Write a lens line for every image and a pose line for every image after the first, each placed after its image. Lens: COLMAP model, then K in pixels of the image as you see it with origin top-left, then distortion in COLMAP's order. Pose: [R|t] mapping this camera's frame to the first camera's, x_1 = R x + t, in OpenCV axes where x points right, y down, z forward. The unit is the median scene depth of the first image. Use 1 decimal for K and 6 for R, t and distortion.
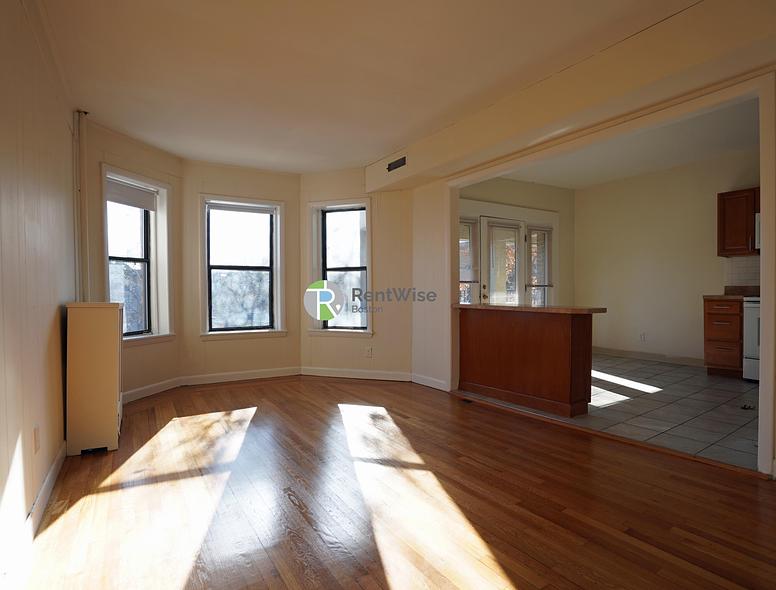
lens RADIAL K [[415.6, 0, 383.5], [0, 415.6, 295.3], [0, 0, 1]] dist [-0.061929, 0.028221]
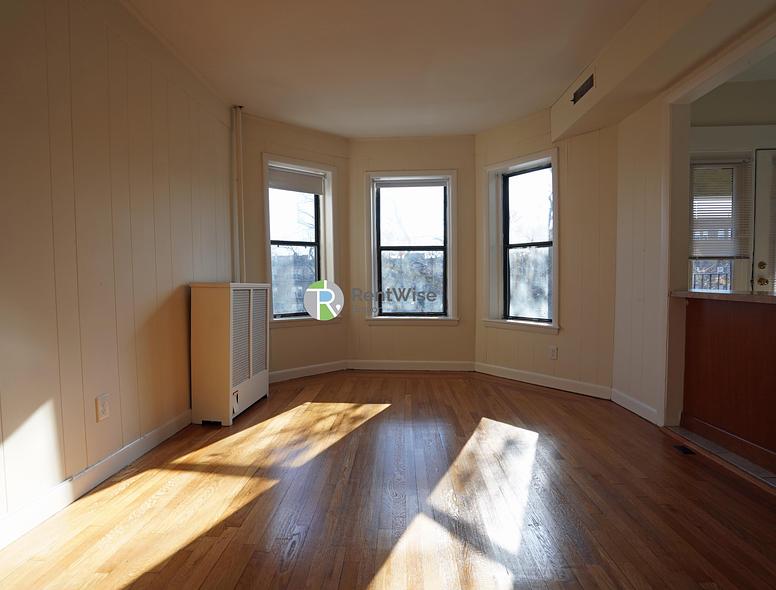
lens RADIAL K [[415.6, 0, 383.5], [0, 415.6, 295.3], [0, 0, 1]] dist [-0.061929, 0.028221]
pose [[0.820576, 0.022976, -0.571075, 0.149293], [-0.003895, 0.999393, 0.034613, 0.007036], [0.571524, -0.026178, 0.820168, 0.225344]]
